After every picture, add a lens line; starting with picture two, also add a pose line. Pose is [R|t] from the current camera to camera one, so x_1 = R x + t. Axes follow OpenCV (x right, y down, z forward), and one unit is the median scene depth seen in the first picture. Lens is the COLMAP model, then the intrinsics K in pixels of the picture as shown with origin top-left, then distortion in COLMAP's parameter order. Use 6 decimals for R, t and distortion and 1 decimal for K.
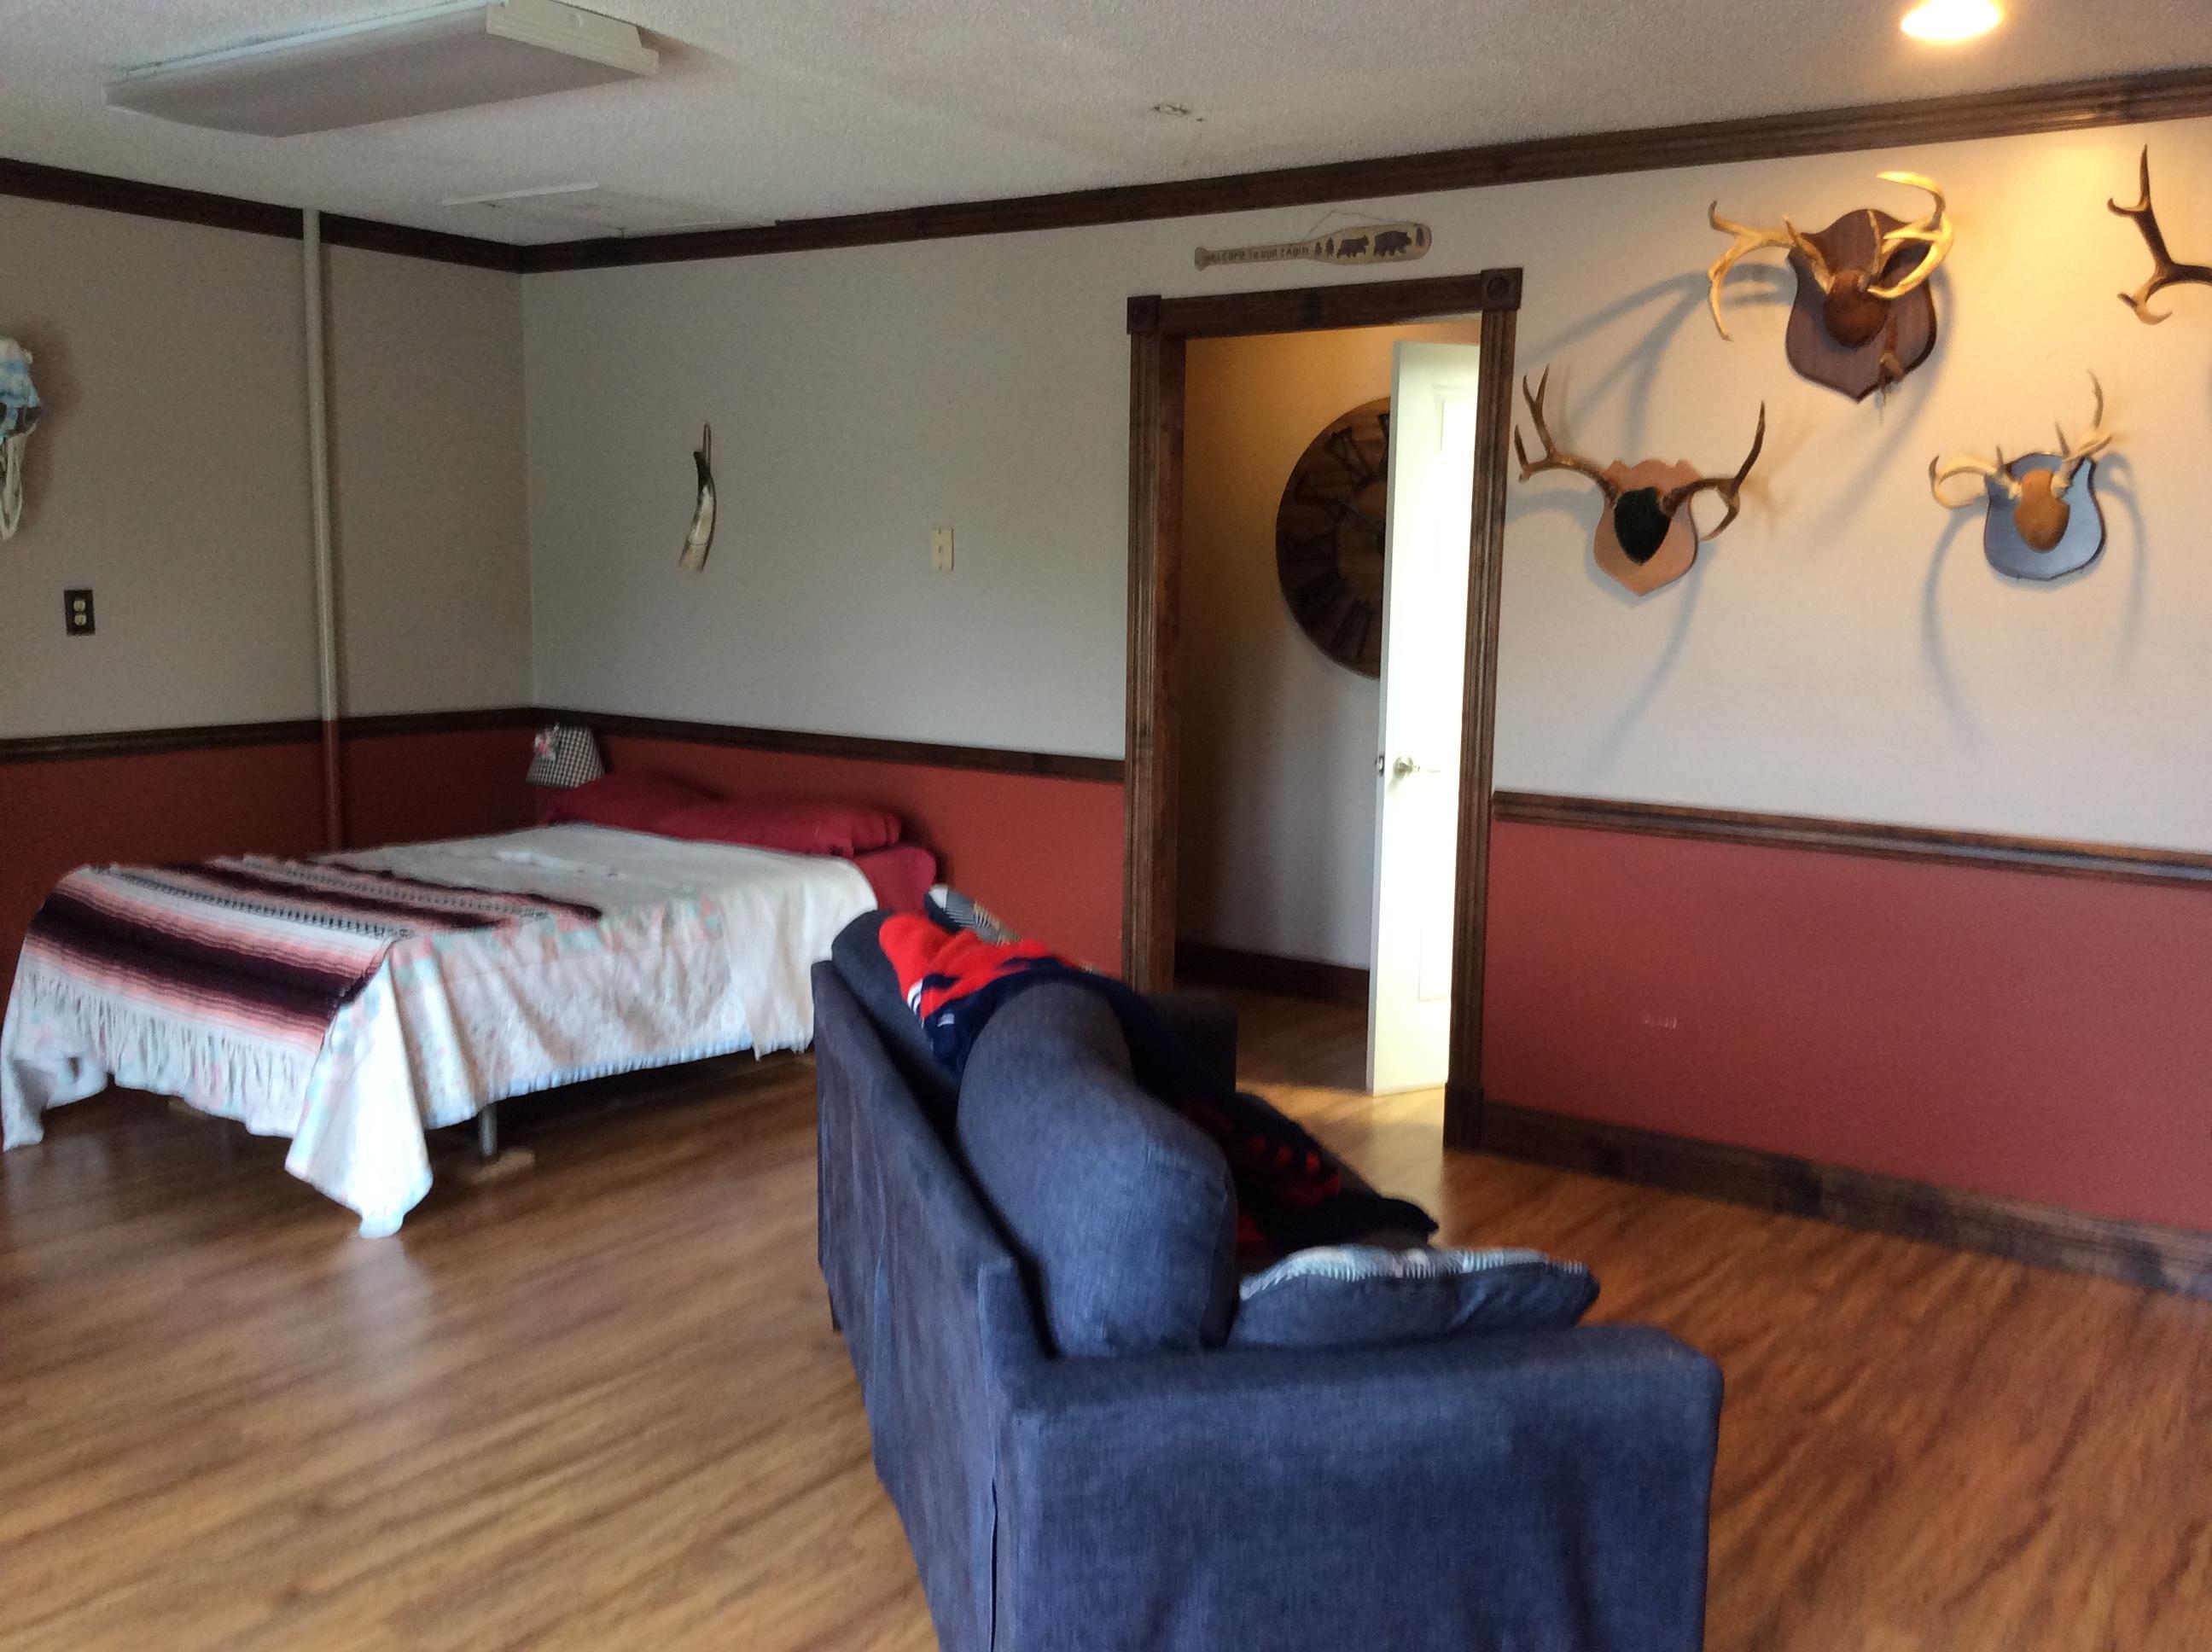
lens RADIAL K [[2046.6, 0, 1106.0], [0, 2046.6, 826.0], [0, 0, 1]] dist [0.157223, -0.274202]
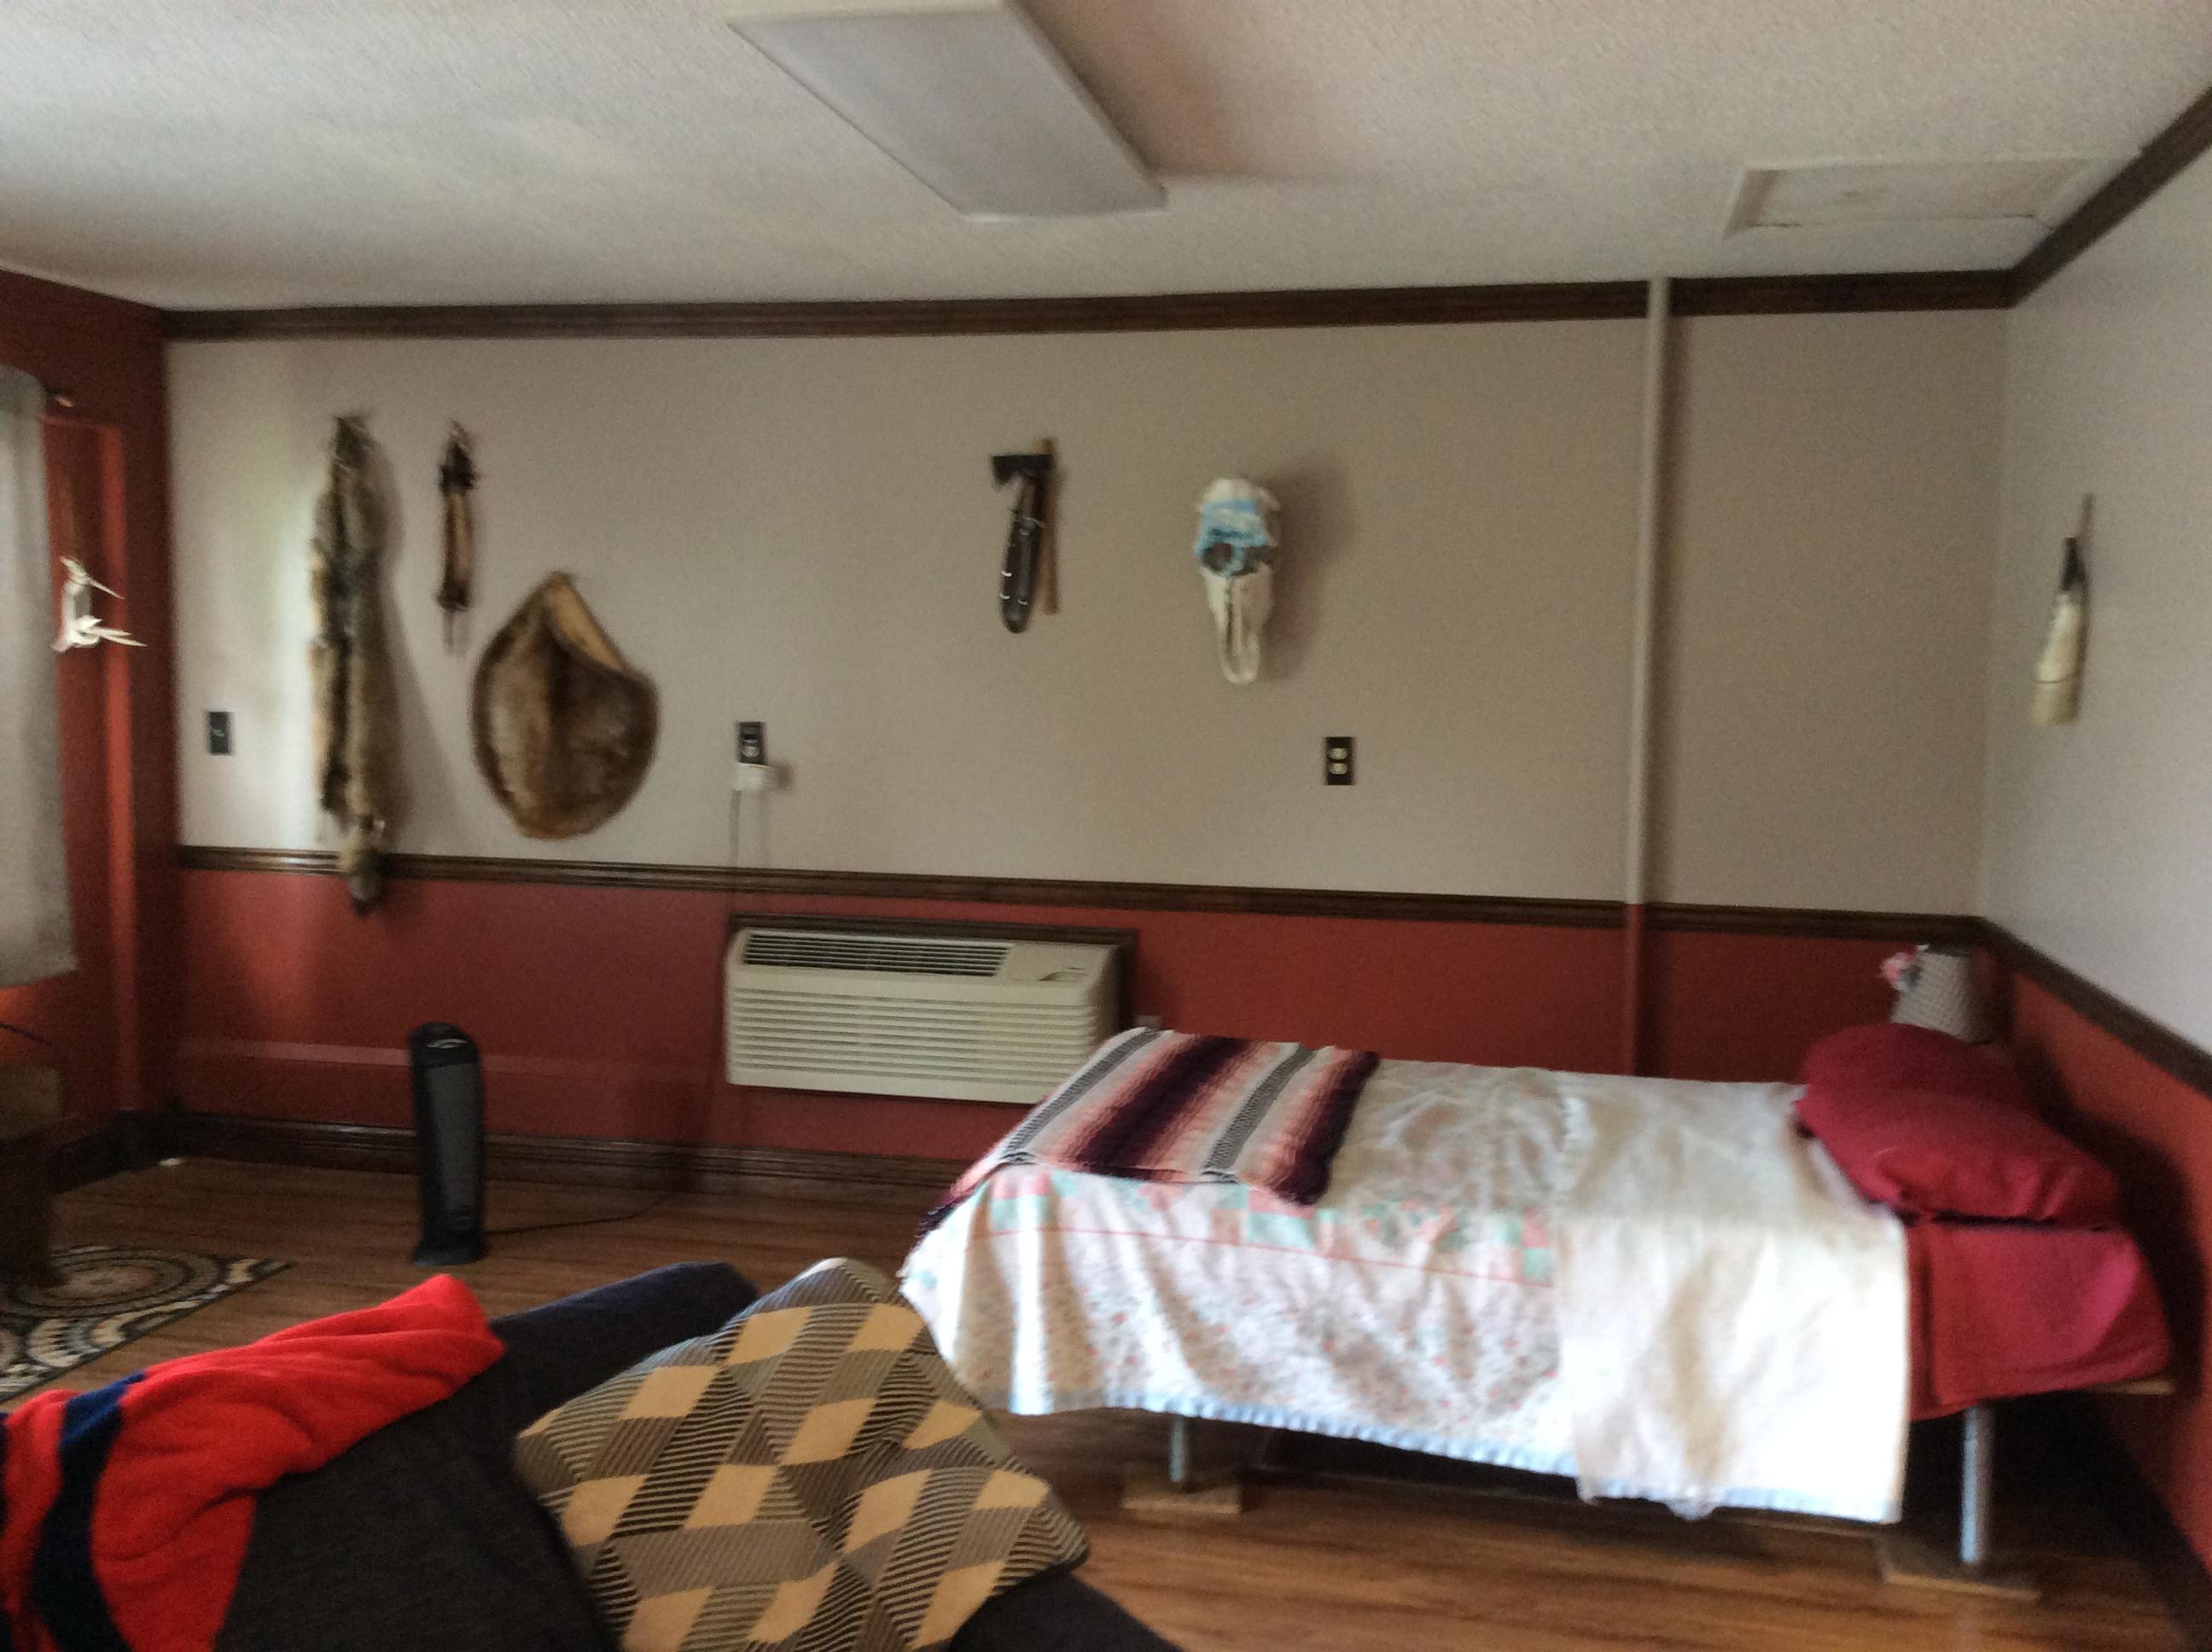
lens RADIAL K [[2046.6, 0, 1106.0], [0, 2046.6, 826.0], [0, 0, 1]] dist [0.157223, -0.274202]
pose [[0.370008, 0.062904, -0.926897, 0.360207], [-0.131412, 0.991217, 0.014811, -0.082081], [0.919687, 0.116325, 0.375025, 0.630508]]
